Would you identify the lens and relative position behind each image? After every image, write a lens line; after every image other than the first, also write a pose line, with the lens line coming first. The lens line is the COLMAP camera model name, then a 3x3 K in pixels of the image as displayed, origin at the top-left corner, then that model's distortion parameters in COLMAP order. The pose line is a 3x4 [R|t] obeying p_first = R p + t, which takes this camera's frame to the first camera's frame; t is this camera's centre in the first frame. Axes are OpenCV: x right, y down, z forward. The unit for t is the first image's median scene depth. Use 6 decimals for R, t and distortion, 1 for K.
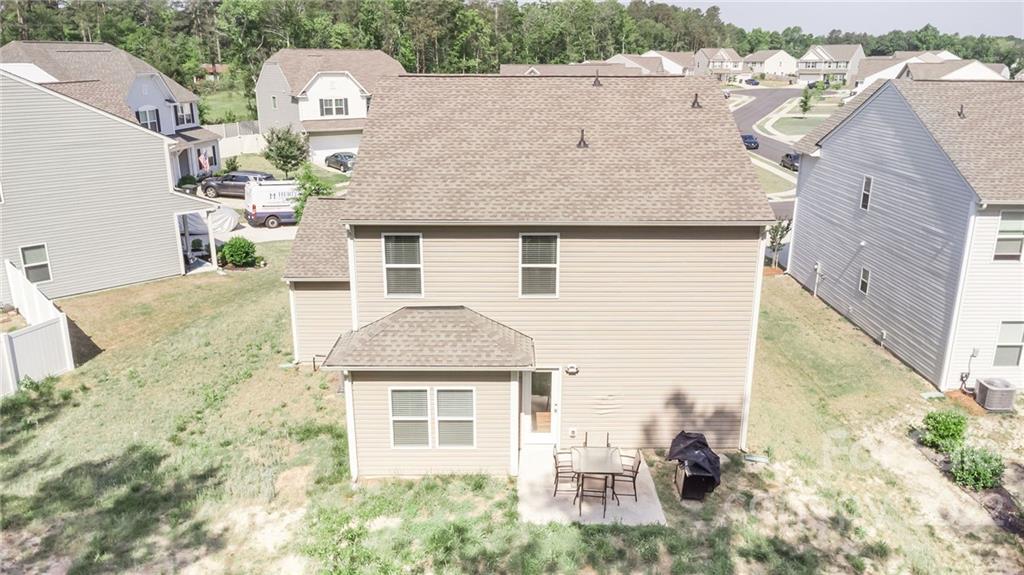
lens RADIAL K [[736.1, 0, 511.0], [0, 736.1, 280.7], [0, 0, 1]] dist [-0.016525, -0.007328]
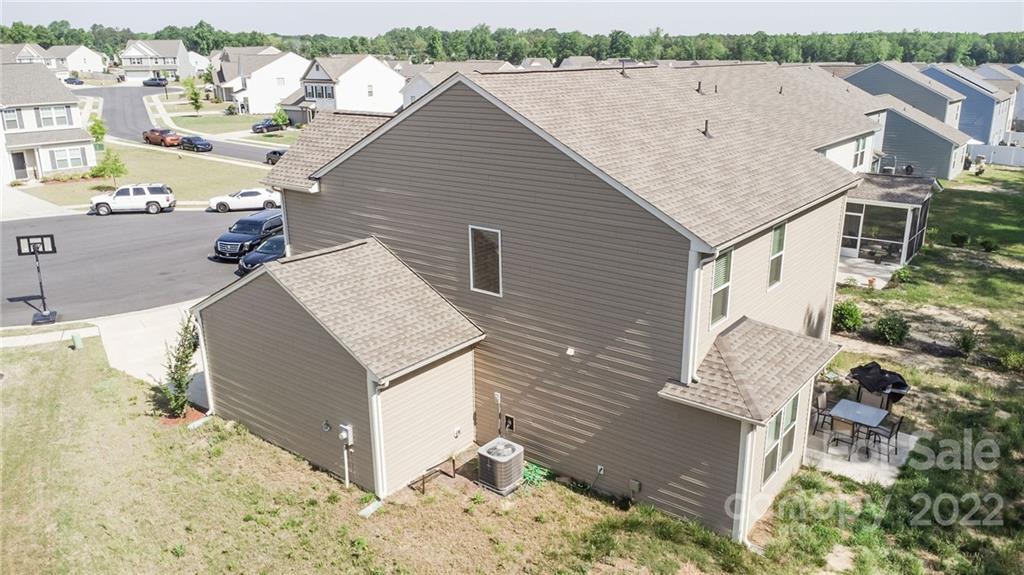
lens RADIAL K [[769.3, 0, 512.0], [0, 769.3, 287.5], [0, 0, 1]] dist [-0.008287, -0.001963]
pose [[0.618525, -0.230408, 0.751225, -0.084054], [0.232663, 0.966874, 0.104985, -0.013275], [-0.750530, 0.109847, 0.651643, 0.056070]]
